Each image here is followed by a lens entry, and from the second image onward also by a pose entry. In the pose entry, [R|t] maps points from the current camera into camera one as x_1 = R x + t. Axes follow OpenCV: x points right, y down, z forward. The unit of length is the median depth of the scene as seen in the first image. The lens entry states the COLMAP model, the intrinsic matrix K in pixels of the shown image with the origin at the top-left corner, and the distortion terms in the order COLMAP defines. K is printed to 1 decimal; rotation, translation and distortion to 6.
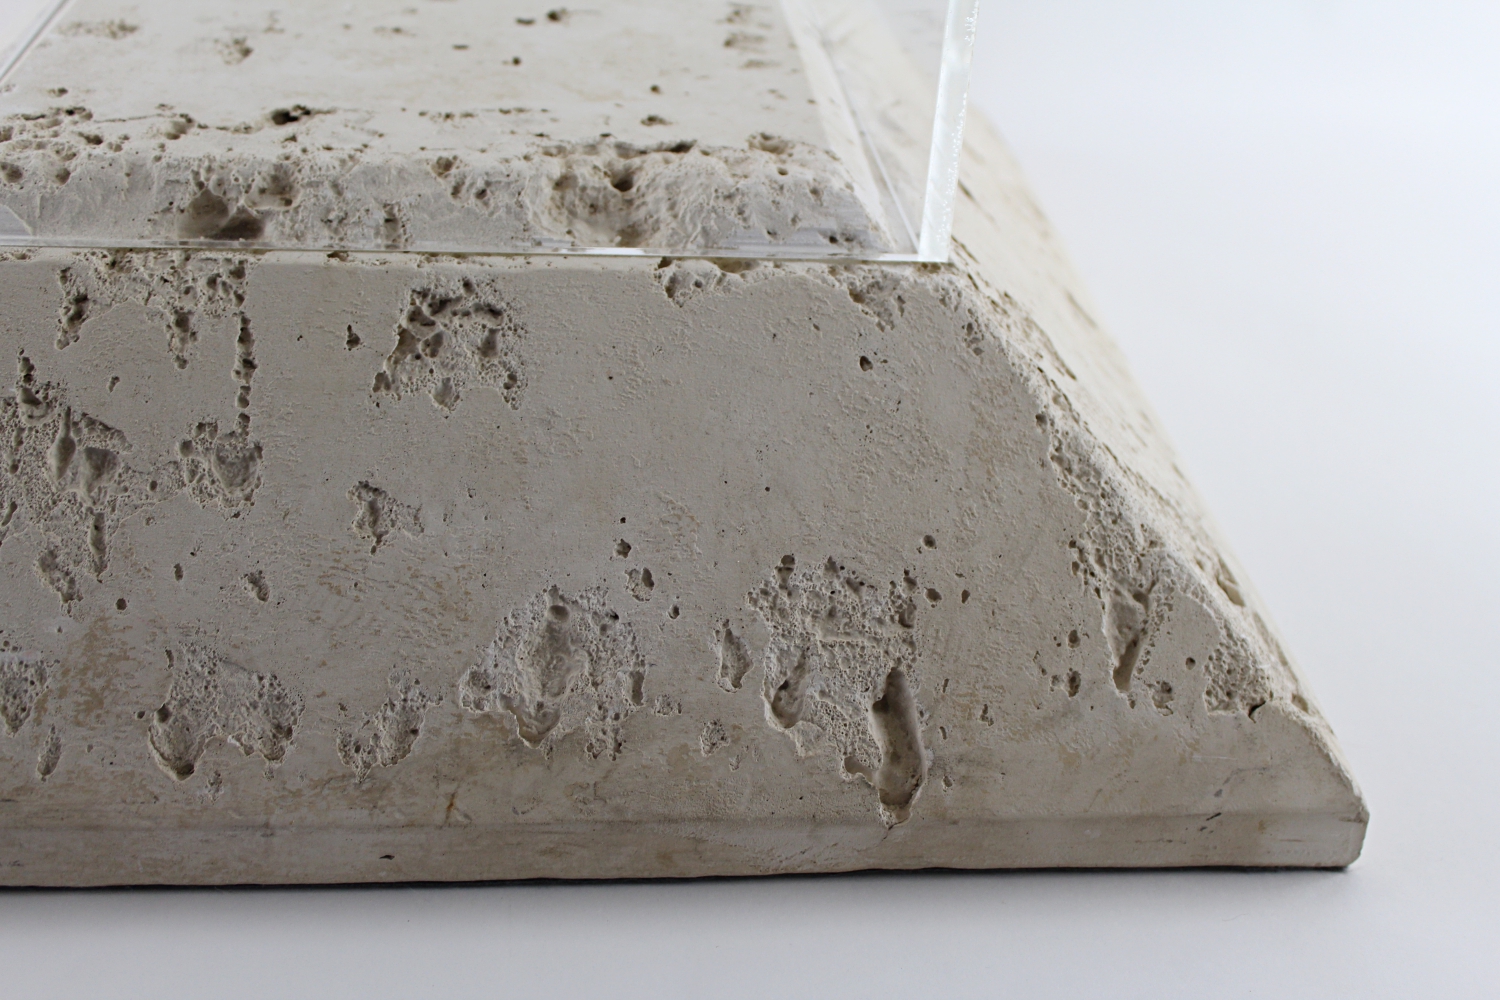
lens RADIAL K [[1897.7, 0, 754.6], [0, 1897.7, 532.7], [0, 0, 1]] dist [-0.082433, 0.036875]
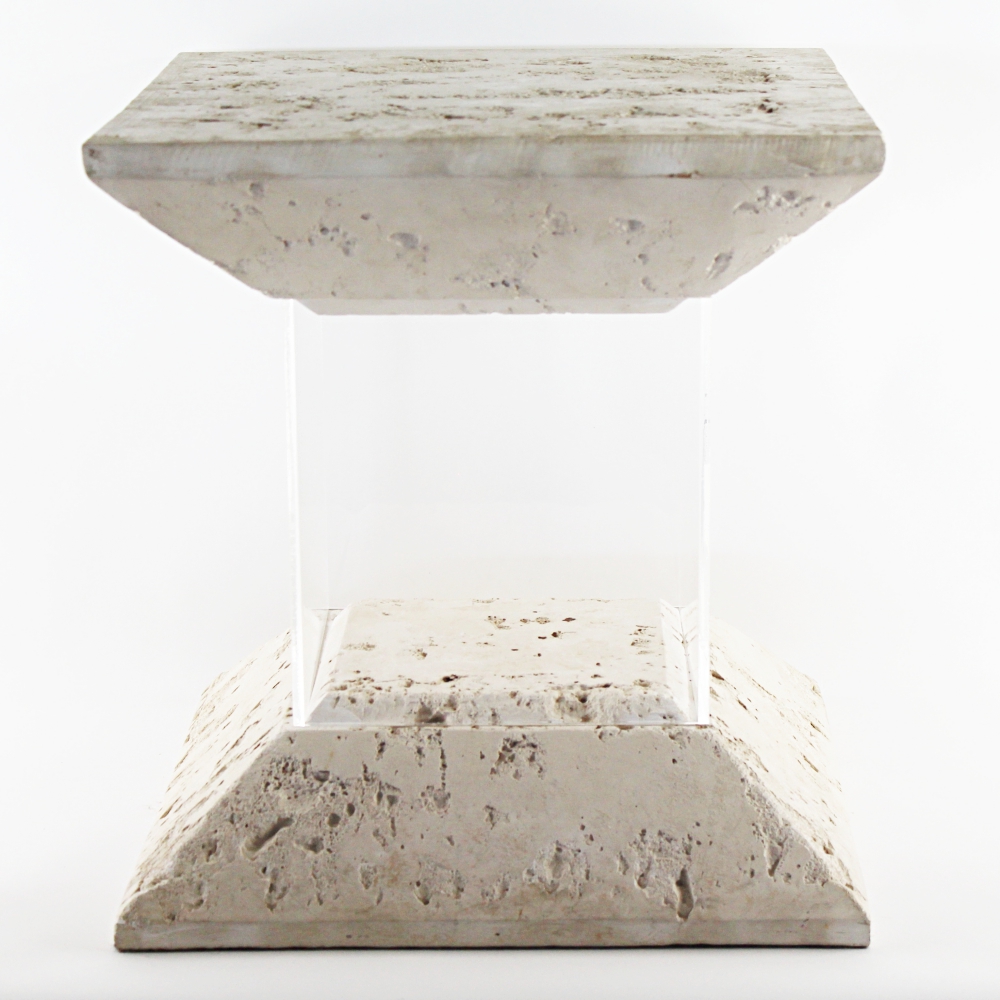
lens RADIAL K [[2607.8, 0, 500.0], [0, 2607.8, 500.0], [0, 0, 1]] dist [-0.081085, -1.025769]
pose [[0.990500, -0.046377, -0.129460, 0.314017], [0.004984, 0.952904, -0.303232, 0.682461], [0.137426, 0.299706, 0.944082, -2.639651]]
